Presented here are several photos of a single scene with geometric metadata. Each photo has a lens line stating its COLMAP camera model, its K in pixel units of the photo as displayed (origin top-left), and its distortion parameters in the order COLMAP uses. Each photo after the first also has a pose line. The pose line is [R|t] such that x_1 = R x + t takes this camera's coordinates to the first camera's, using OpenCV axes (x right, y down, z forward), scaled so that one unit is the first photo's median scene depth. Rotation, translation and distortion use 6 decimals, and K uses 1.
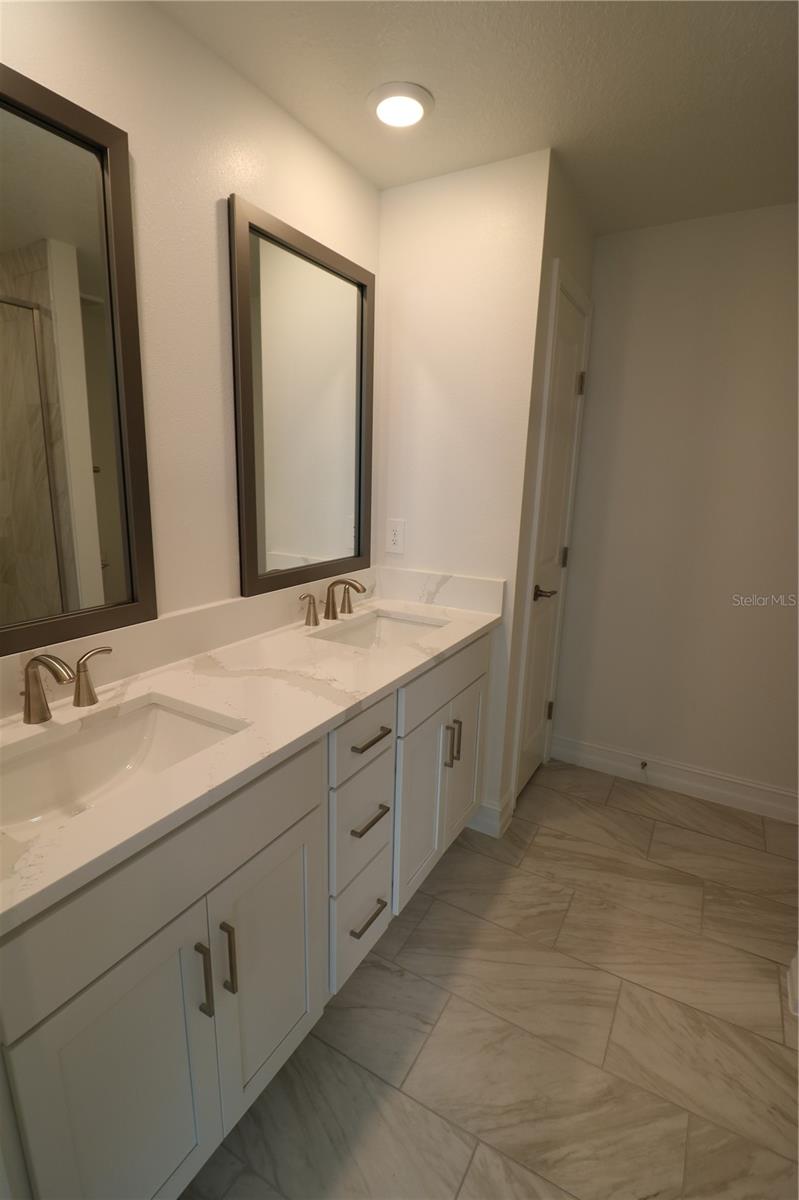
lens RADIAL K [[556.4, 0, 393.0], [0, 556.4, 595.7], [0, 0, 1]] dist [-0.004191, -0.007439]
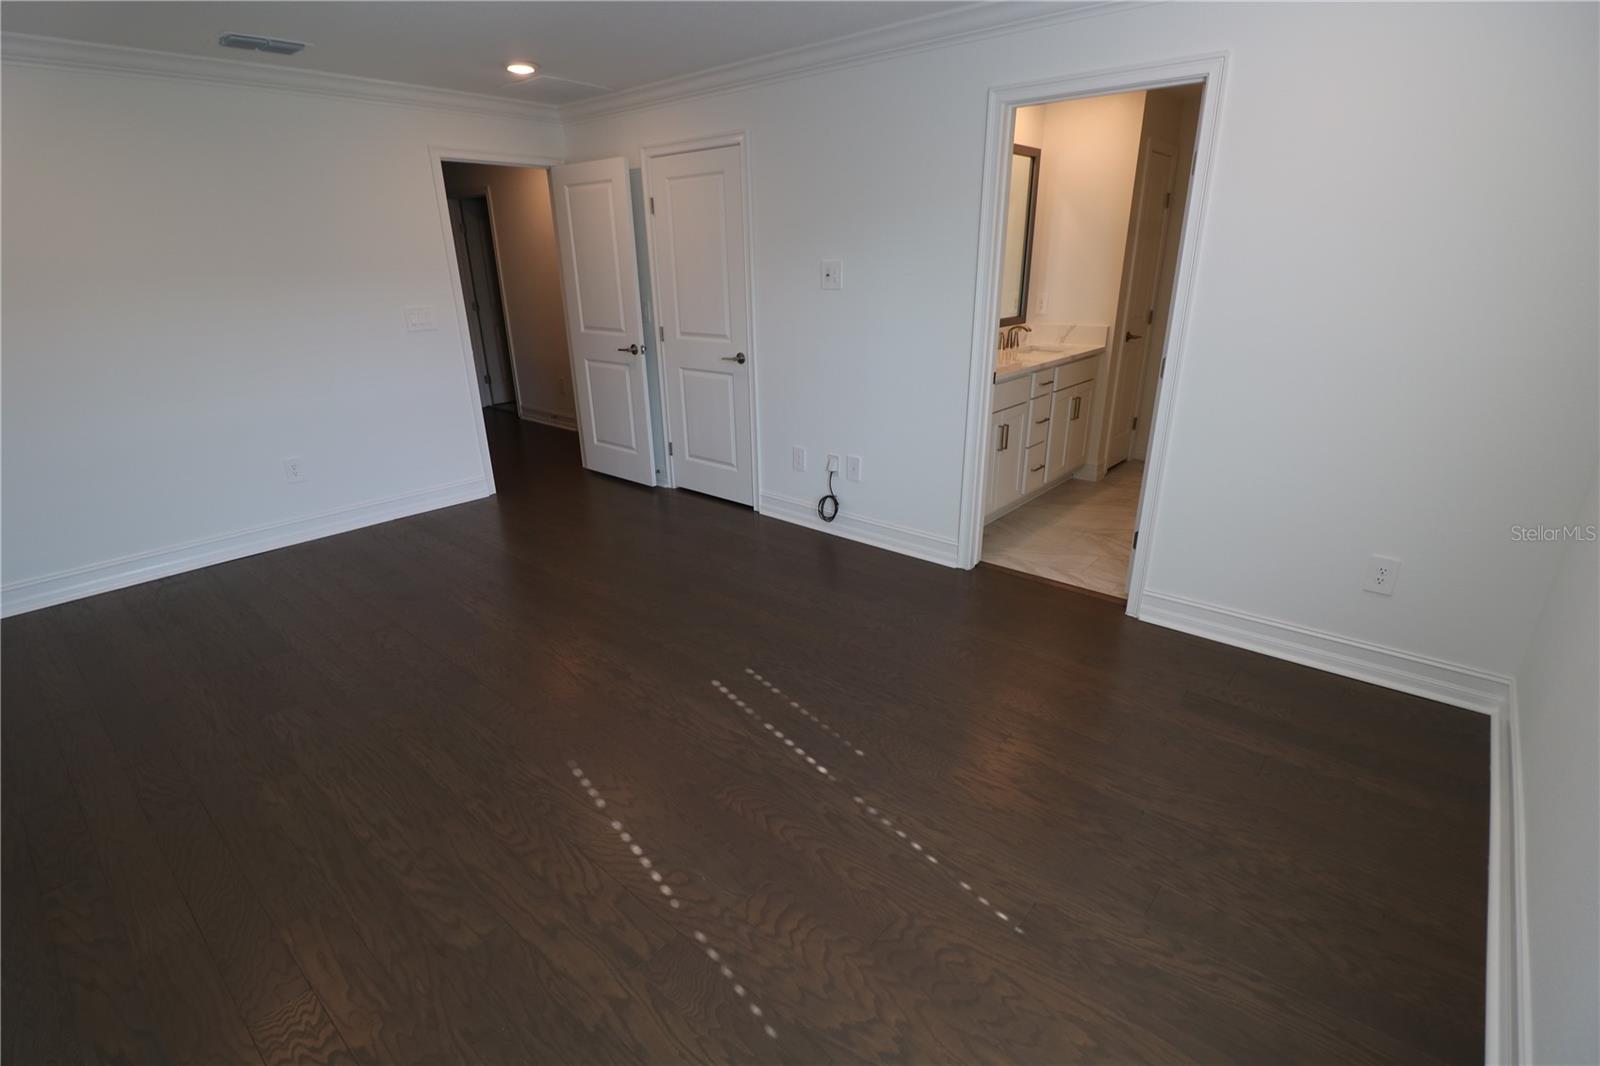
lens RADIAL K [[741.9, 0, 796.5], [0, 741.9, 536.5], [0, 0, 1]] dist [-0.004191, -0.007439]
pose [[0.982081, 0.027019, -0.186512, -0.326913], [0.000865, 0.989013, 0.147829, 0.294810], [0.188457, -0.145341, 0.971267, -1.629040]]
